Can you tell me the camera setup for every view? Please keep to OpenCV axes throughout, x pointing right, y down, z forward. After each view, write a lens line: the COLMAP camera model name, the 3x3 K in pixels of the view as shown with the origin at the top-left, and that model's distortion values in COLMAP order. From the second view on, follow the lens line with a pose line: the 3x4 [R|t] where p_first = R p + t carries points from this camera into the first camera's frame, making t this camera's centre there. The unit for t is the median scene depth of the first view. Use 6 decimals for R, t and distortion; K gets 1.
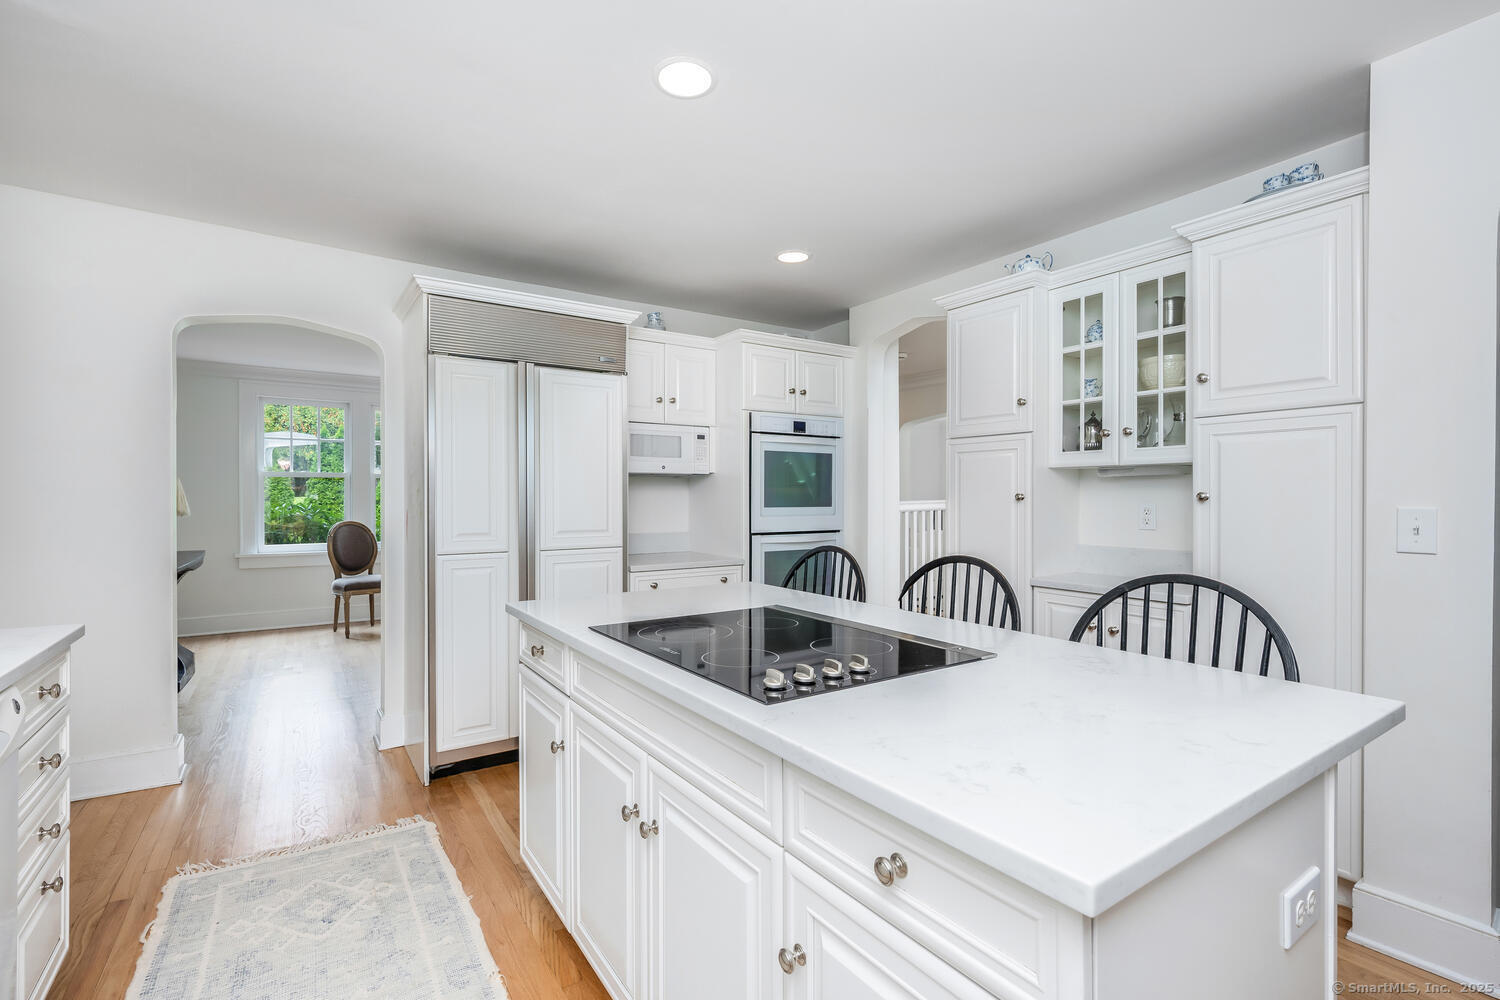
lens RADIAL K [[673.2, 0, 750.0], [0, 673.2, 500.0], [0, 0, 1]] dist [-0.000875, -0.000011]
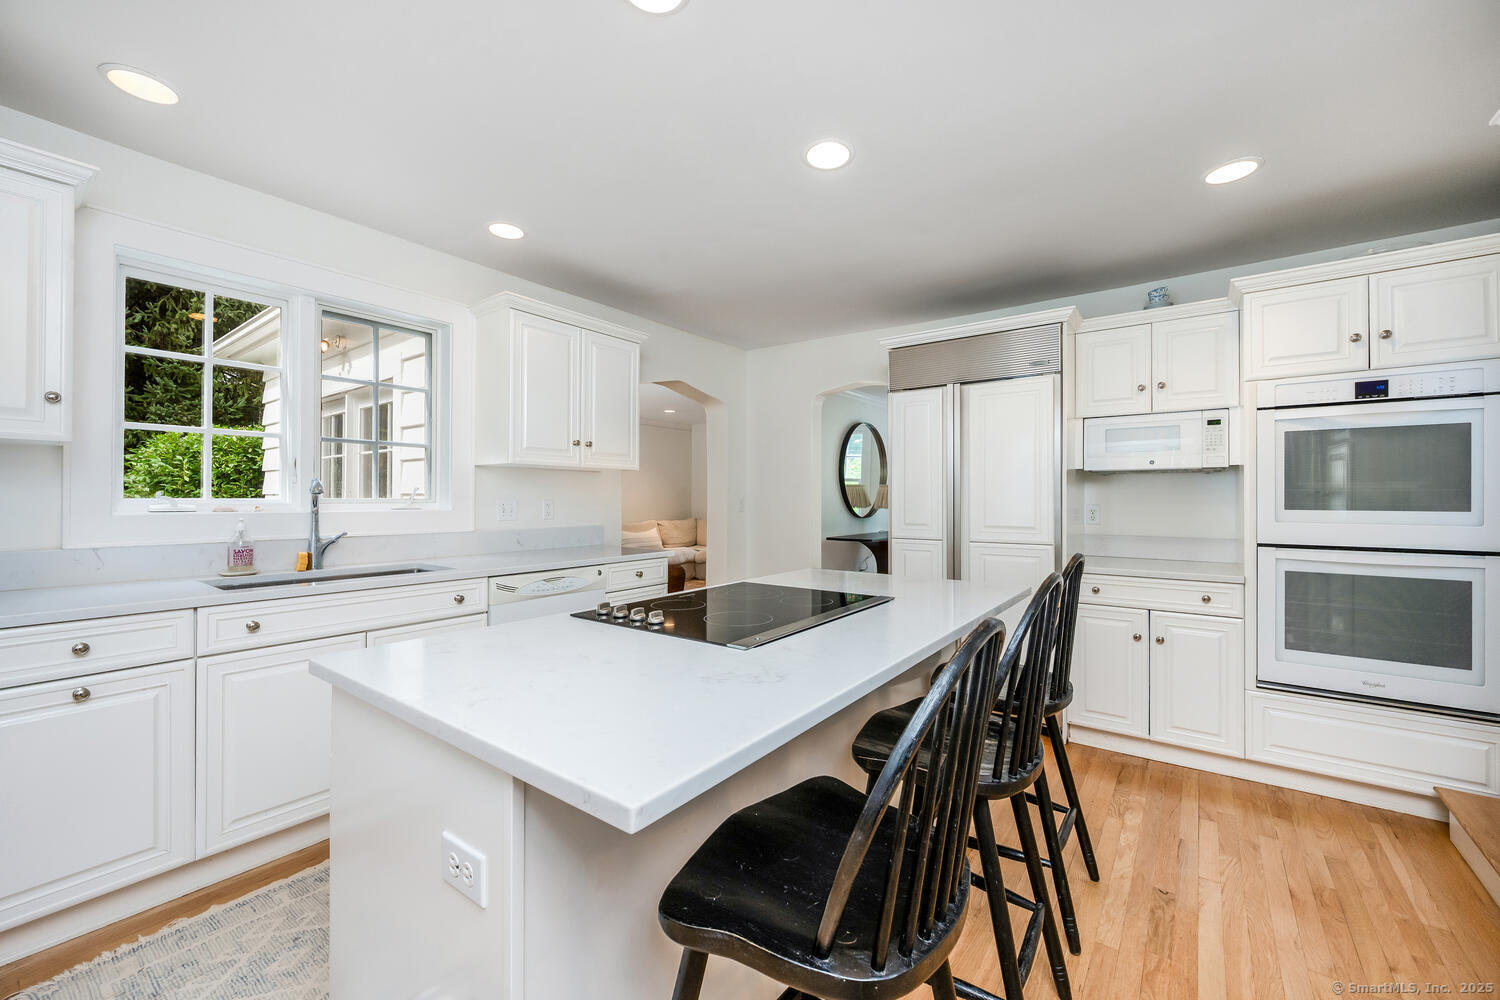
lens RADIAL K [[620.7, 0, 750.0], [0, 620.7, 500.0], [0, 0, 1]] dist [-0.000639, -0.000012]
pose [[0.332655, -0.001141, -0.943048, 0.464556], [-0.003828, 0.999989, -0.002560, 0.005059], [0.943041, 0.004462, 0.332647, 0.228294]]
